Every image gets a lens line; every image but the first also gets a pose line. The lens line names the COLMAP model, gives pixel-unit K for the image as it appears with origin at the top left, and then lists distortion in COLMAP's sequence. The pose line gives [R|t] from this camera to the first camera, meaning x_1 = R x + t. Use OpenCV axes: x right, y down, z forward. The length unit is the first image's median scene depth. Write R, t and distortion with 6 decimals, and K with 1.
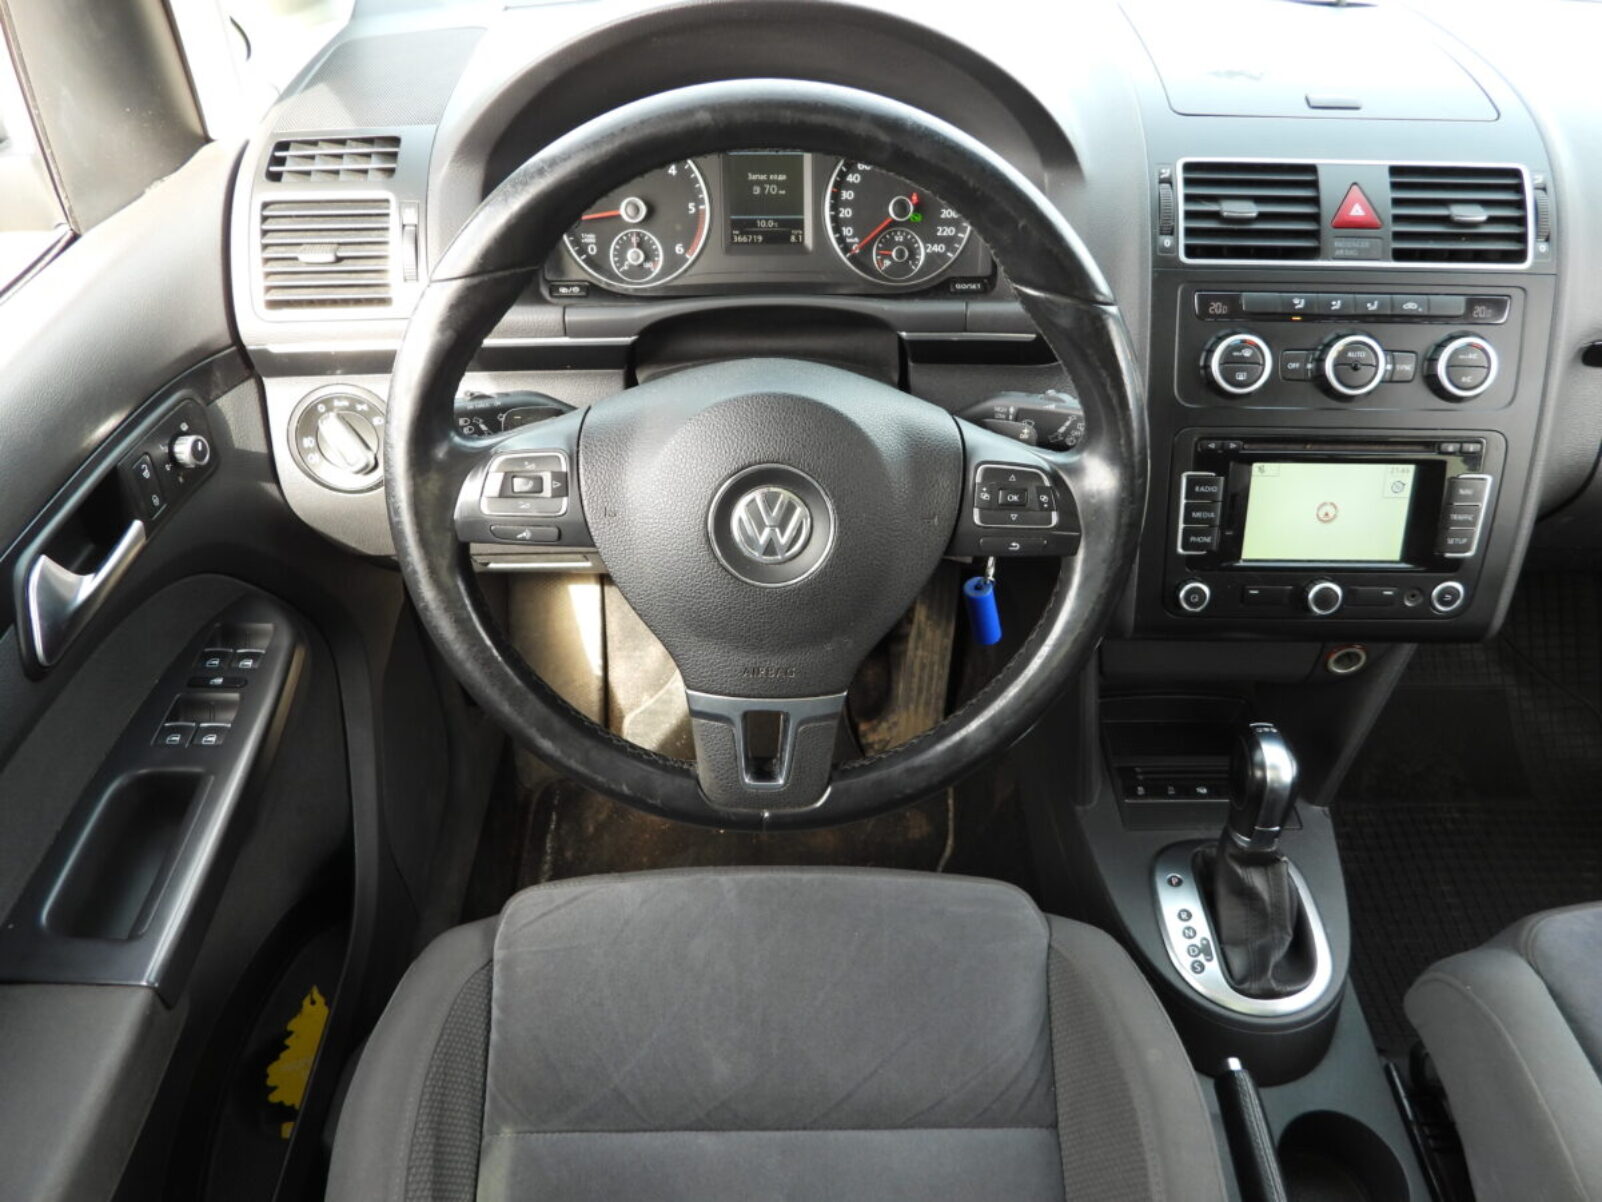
lens RADIAL K [[1147.2, 0, 801.0], [0, 1147.2, 601.0], [0, 0, 1]] dist [-0.004260, -0.001603]
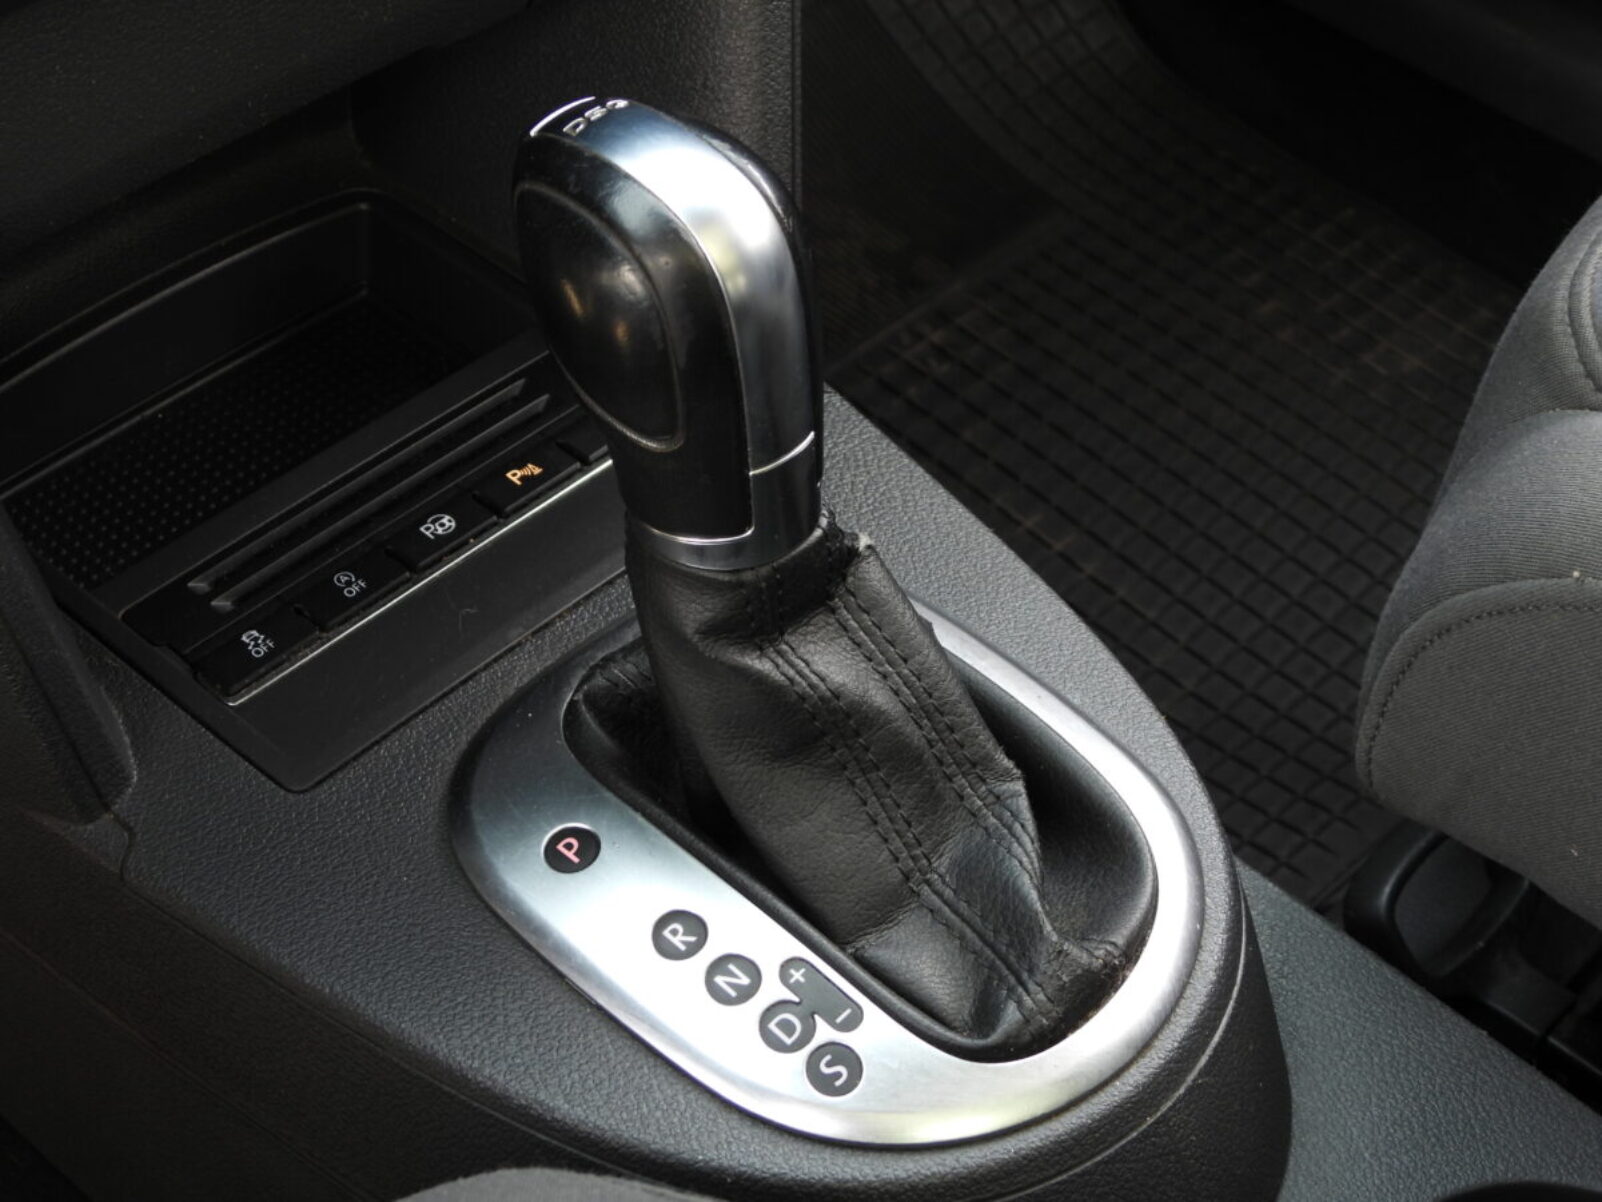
lens RADIAL K [[3005.0, 0, 801.0], [0, 3005.0, 601.0], [0, 0, 1]] dist [-0.119989, -0.160273]
pose [[0.694659, -0.491443, 0.525292, 0.043050], [0.465528, 0.863834, 0.192544, 0.097373], [-0.548390, 0.110786, 0.828852, 0.435857]]
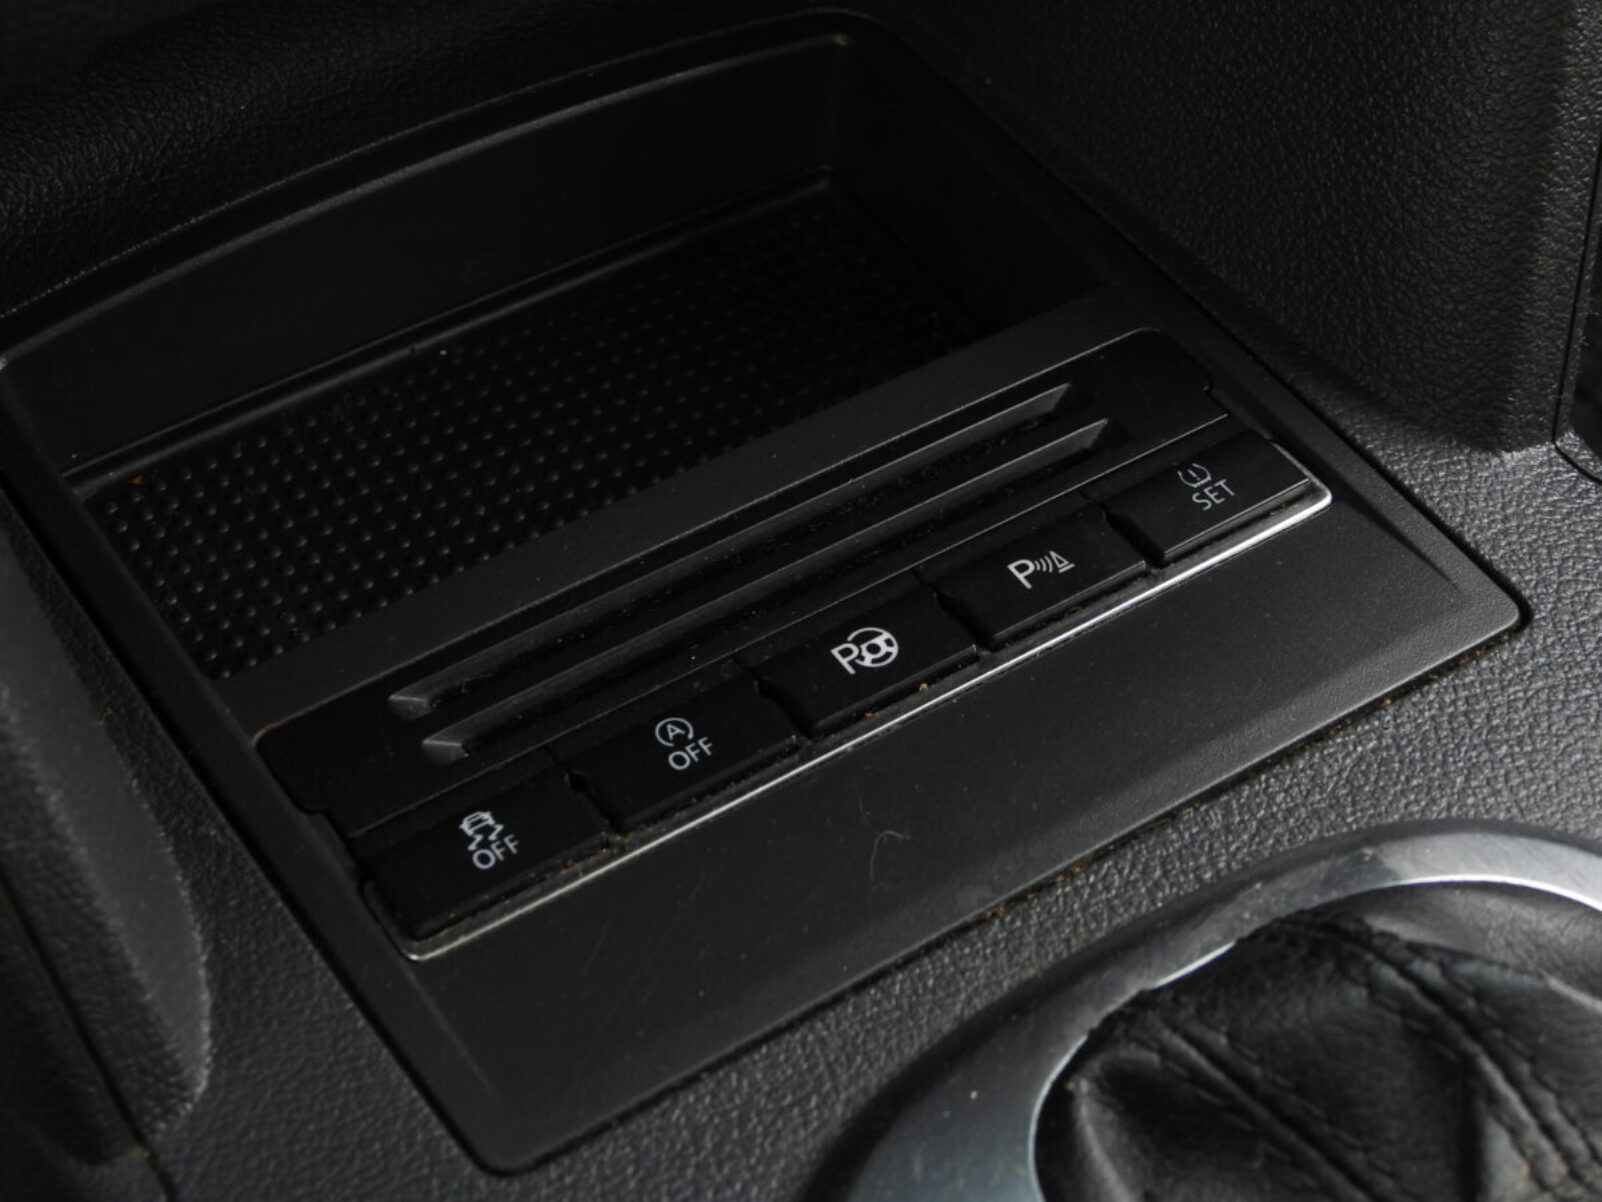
lens RADIAL K [[3005.0, 0, 801.0], [0, 3005.0, 601.0], [0, 0, 1]] dist [-0.119989, -0.160273]
pose [[0.838160, -0.399118, 0.371743, 0.234682], [0.365316, 0.916899, 0.160748, 0.109839], [-0.405008, 0.001071, 0.914312, 0.750227]]
